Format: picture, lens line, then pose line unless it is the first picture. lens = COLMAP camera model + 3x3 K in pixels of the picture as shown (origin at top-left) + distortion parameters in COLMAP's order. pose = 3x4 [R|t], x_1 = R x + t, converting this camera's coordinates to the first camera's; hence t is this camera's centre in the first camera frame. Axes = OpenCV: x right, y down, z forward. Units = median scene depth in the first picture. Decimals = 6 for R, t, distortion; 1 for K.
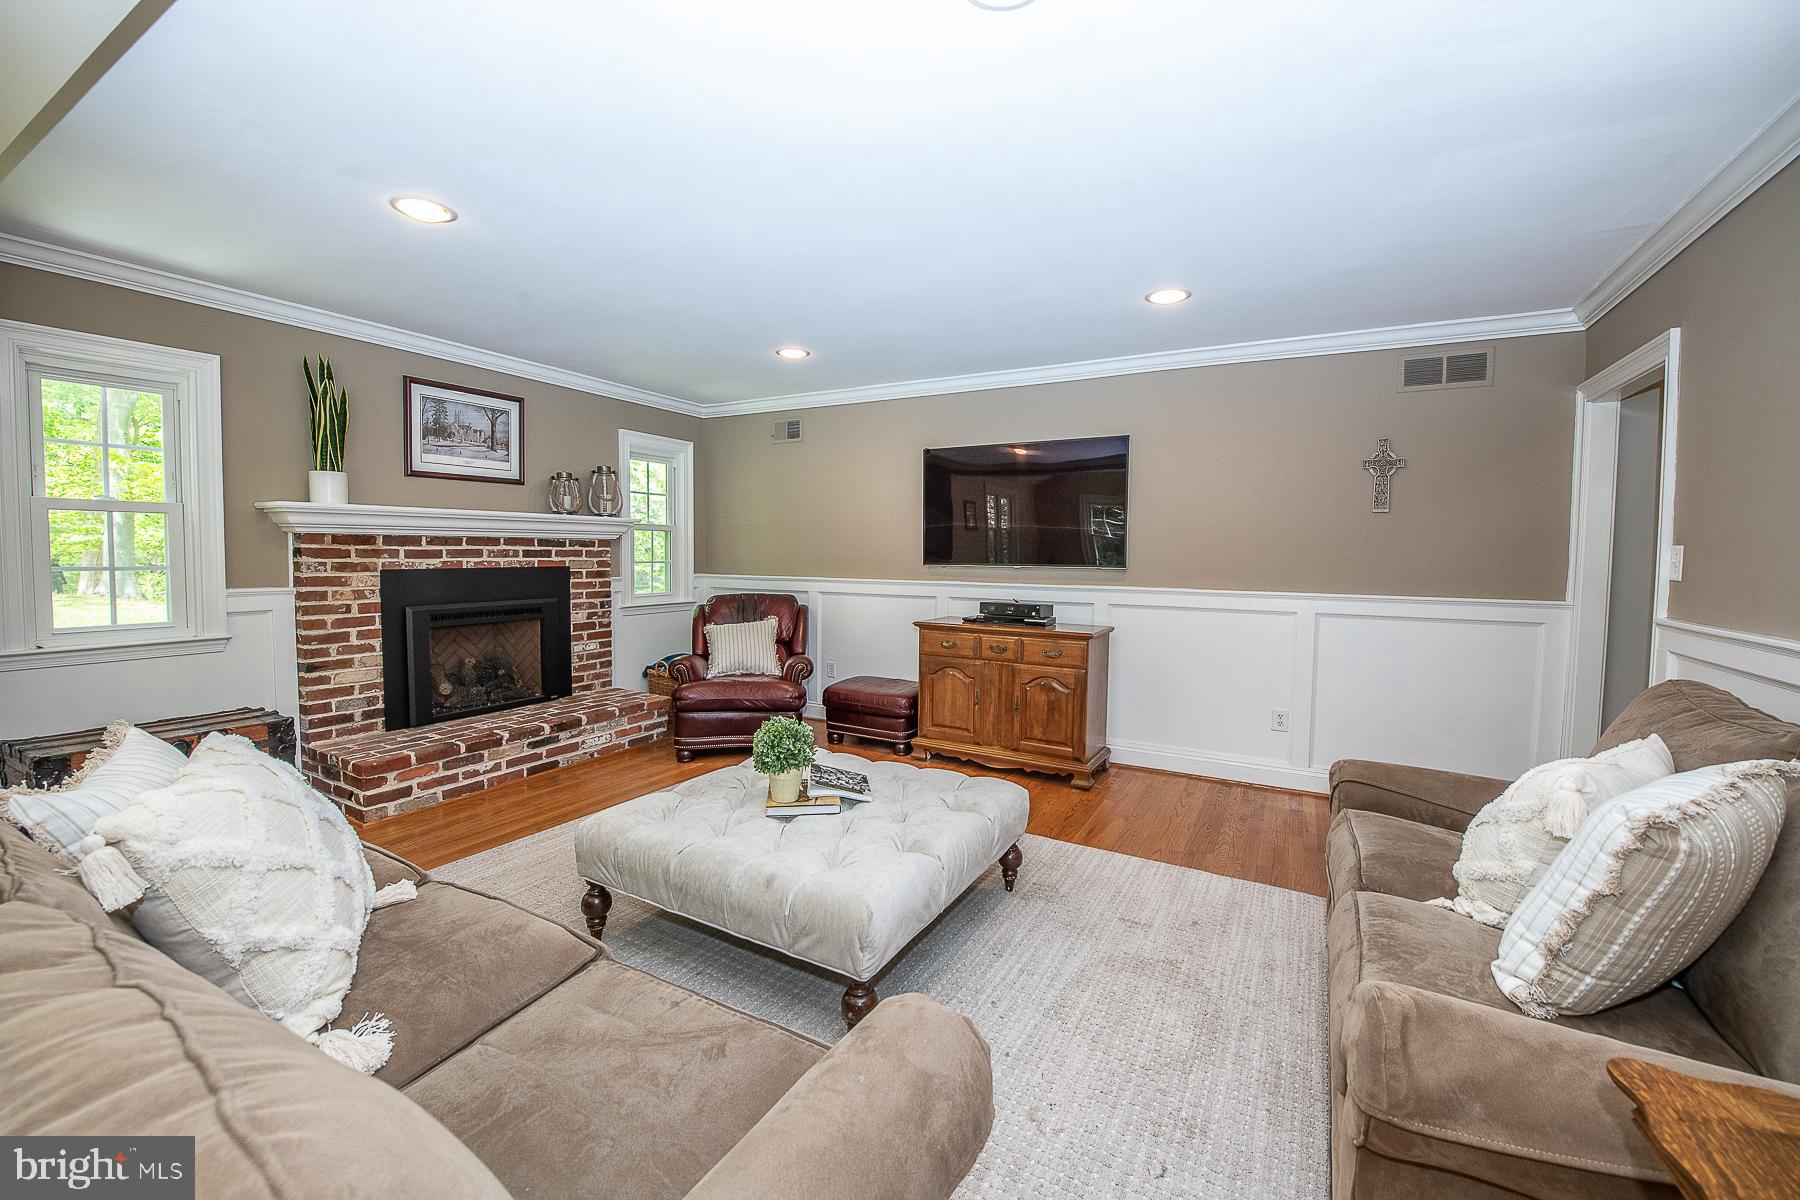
lens RADIAL K [[717.0, 0, 907.5], [0, 717.0, 591.1], [0, 0, 1]] dist [-0.014432, -0.002523]
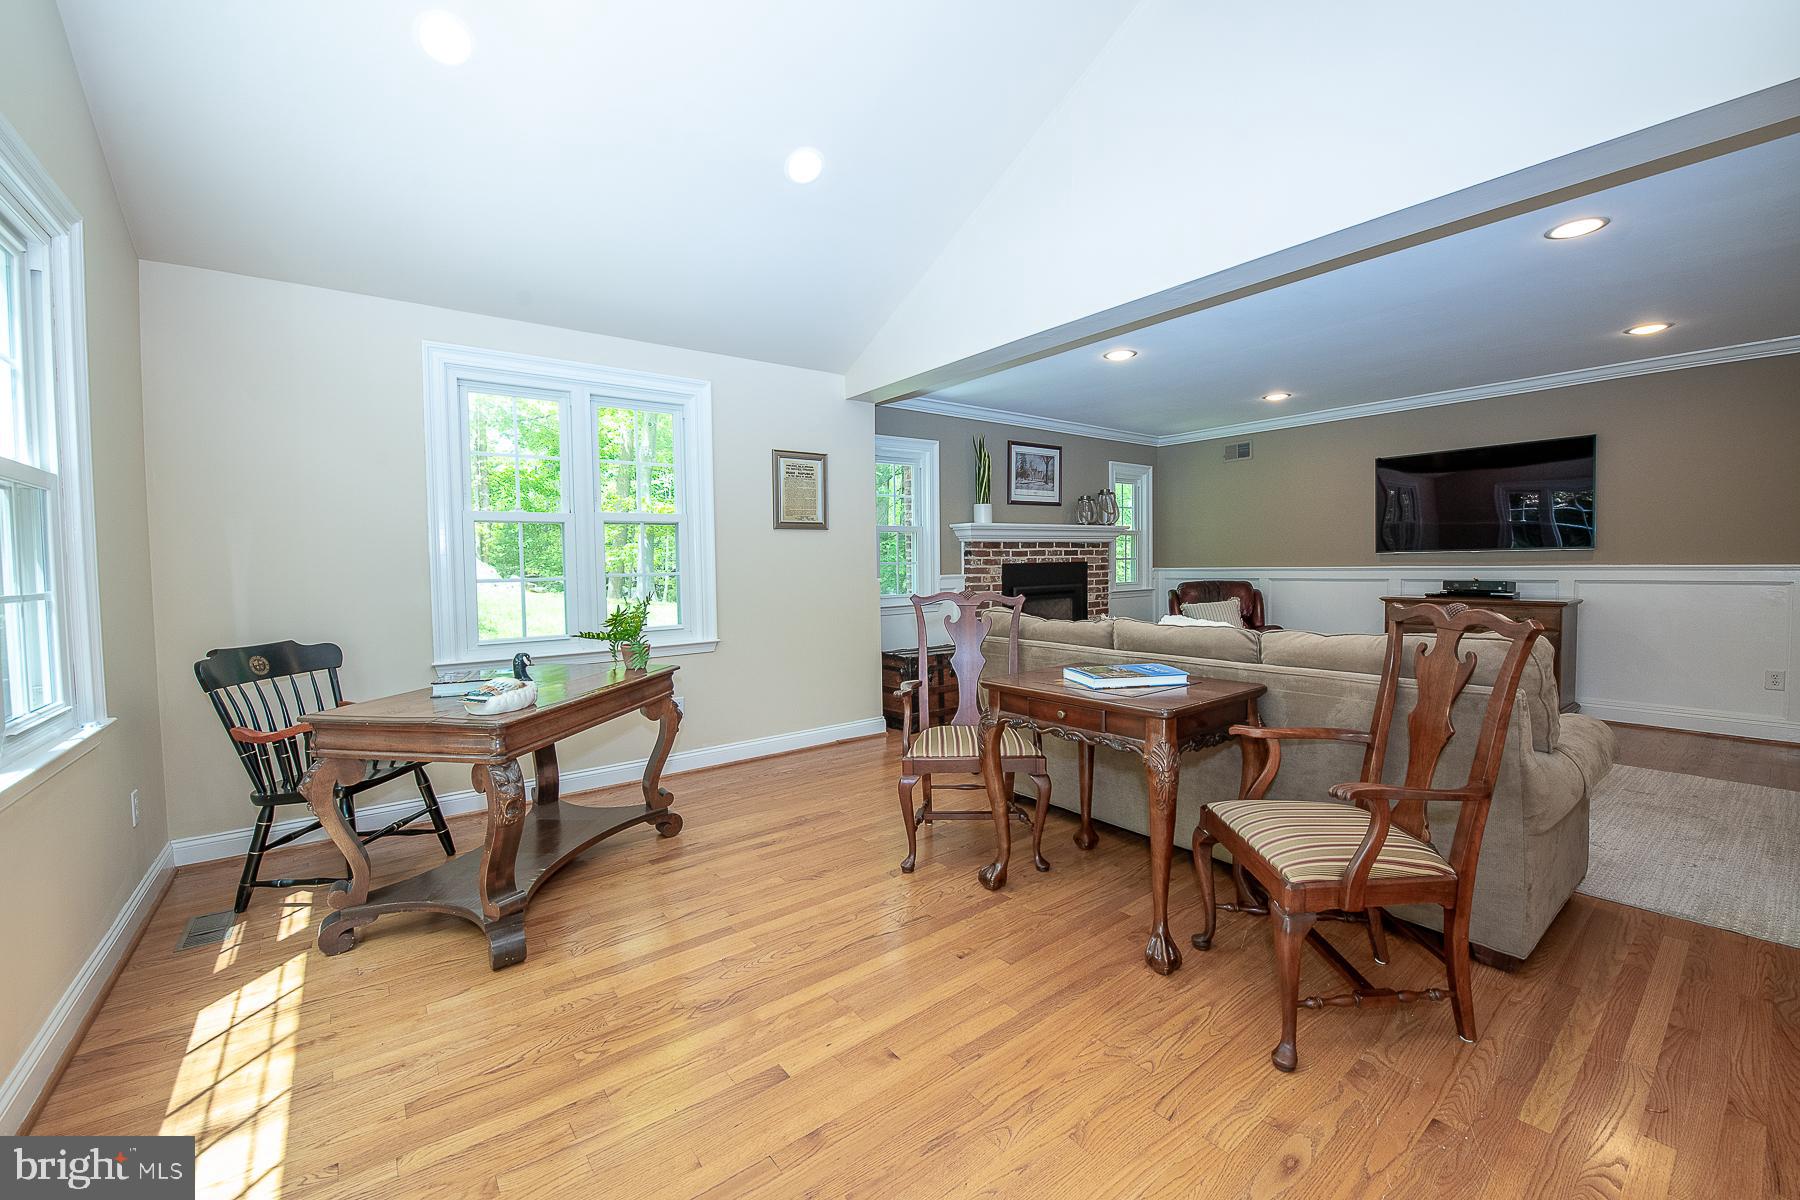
lens RADIAL K [[717.0, 0, 907.5], [0, 717.0, 591.1], [0, 0, 1]] dist [-0.014432, -0.002523]
pose [[0.917678, -0.011258, -0.397166, -0.270709], [0.005842, 0.999873, -0.014845, 0.048909], [0.397282, 0.011302, 0.917627, -0.506533]]
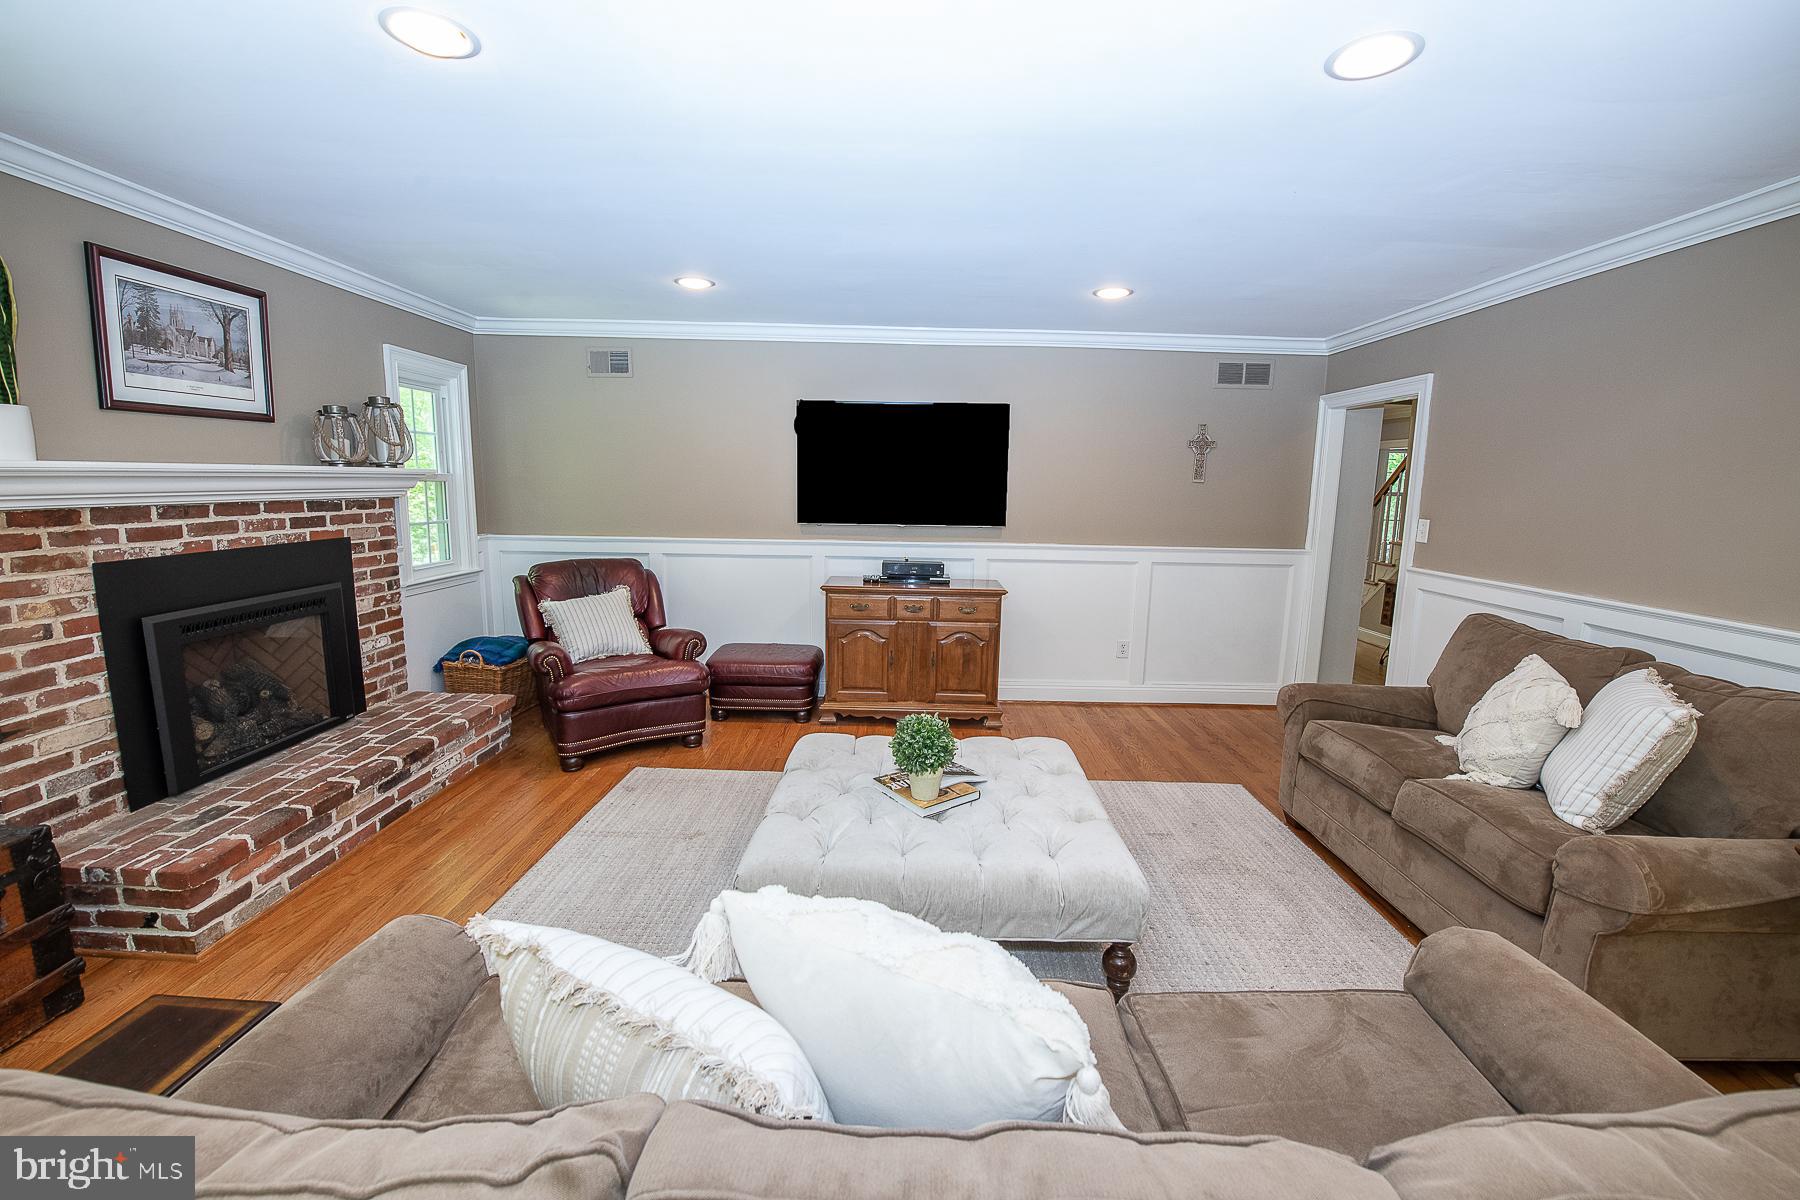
lens RADIAL K [[717.0, 0, 907.5], [0, 717.0, 591.1], [0, 0, 1]] dist [-0.014432, -0.002523]
pose [[0.873456, -0.065711, 0.482450, -0.376589], [0.016863, 0.994340, 0.104901, -0.052915], [-0.486612, -0.083490, 0.869620, 0.107077]]
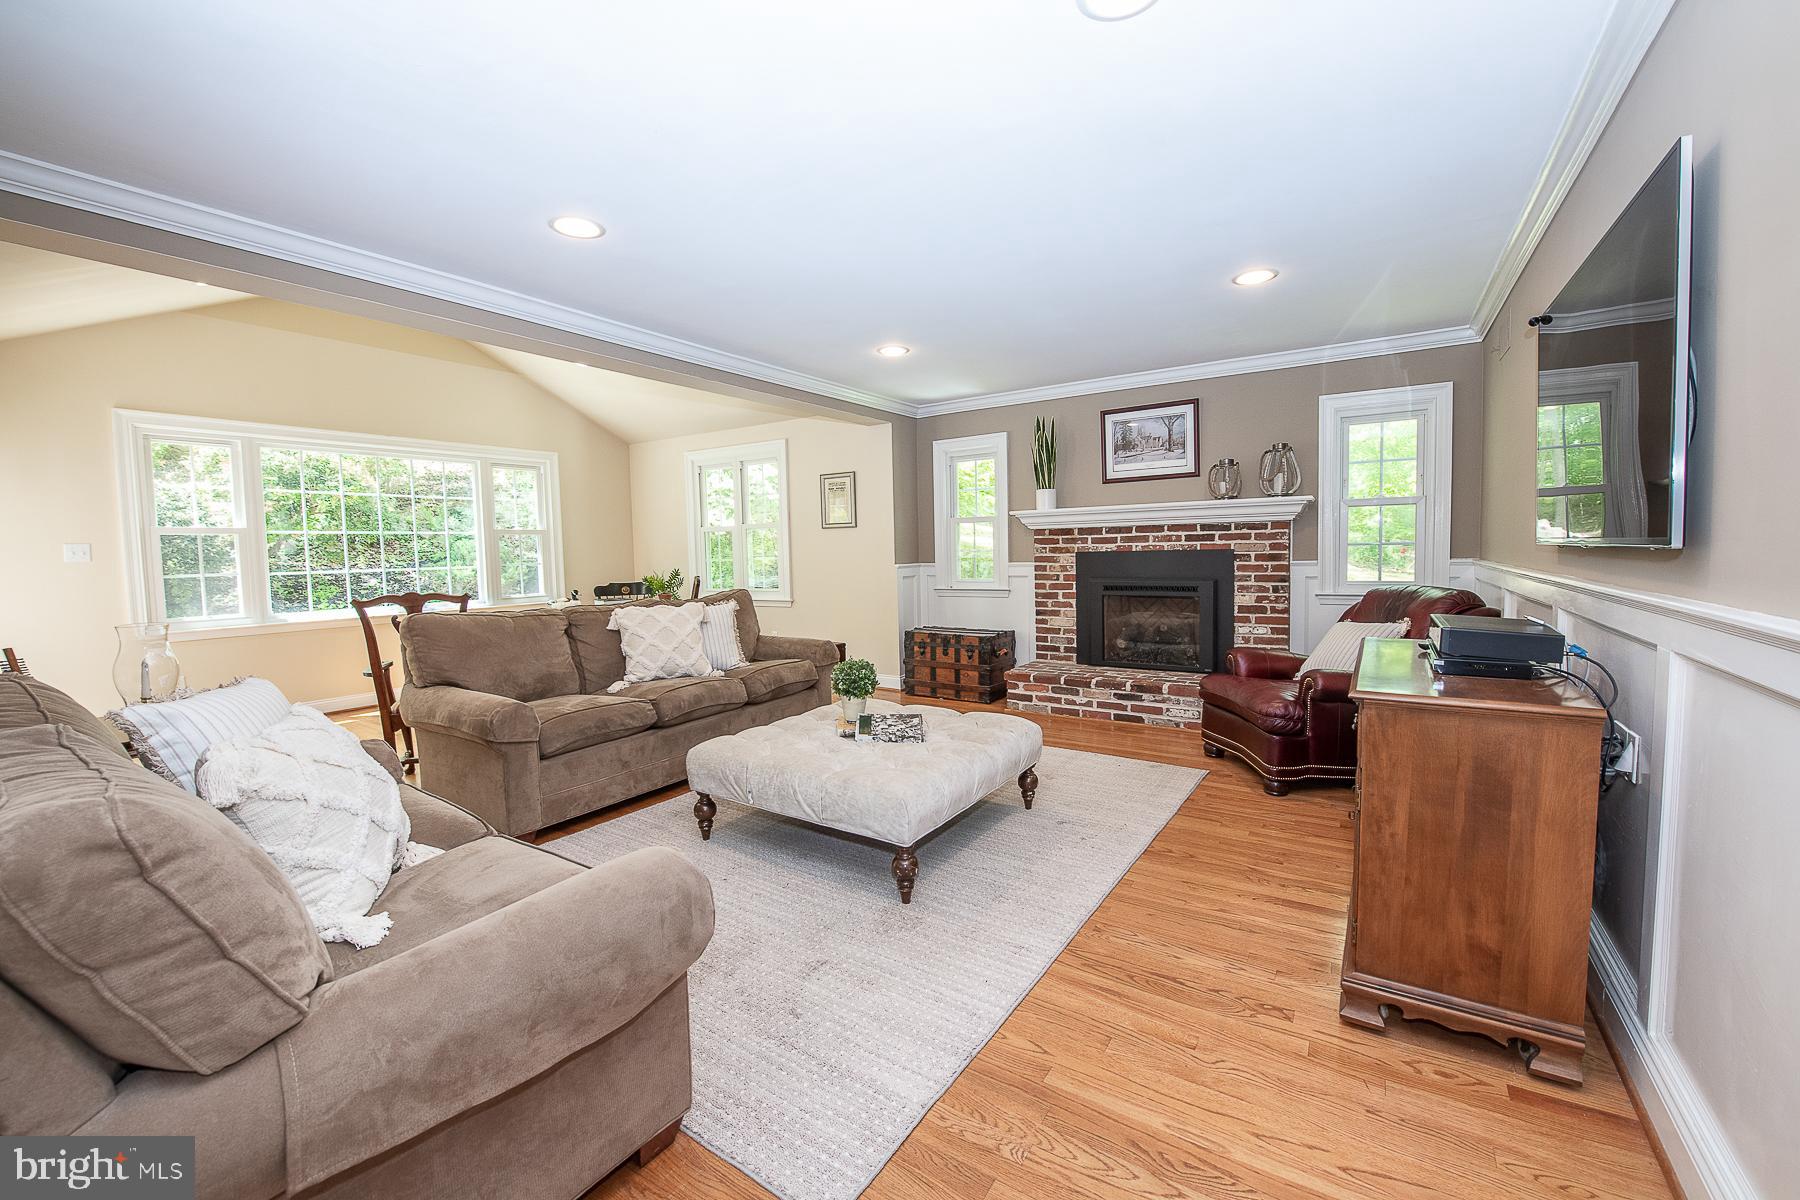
lens RADIAL K [[717.0, 0, 907.5], [0, 717.0, 591.1], [0, 0, 1]] dist [-0.014432, -0.002523]
pose [[-0.072907, 0.051975, -0.995983, 0.677575], [-0.034562, 0.997910, 0.054606, -0.016438], [0.996740, 0.038405, -0.070958, 0.692226]]
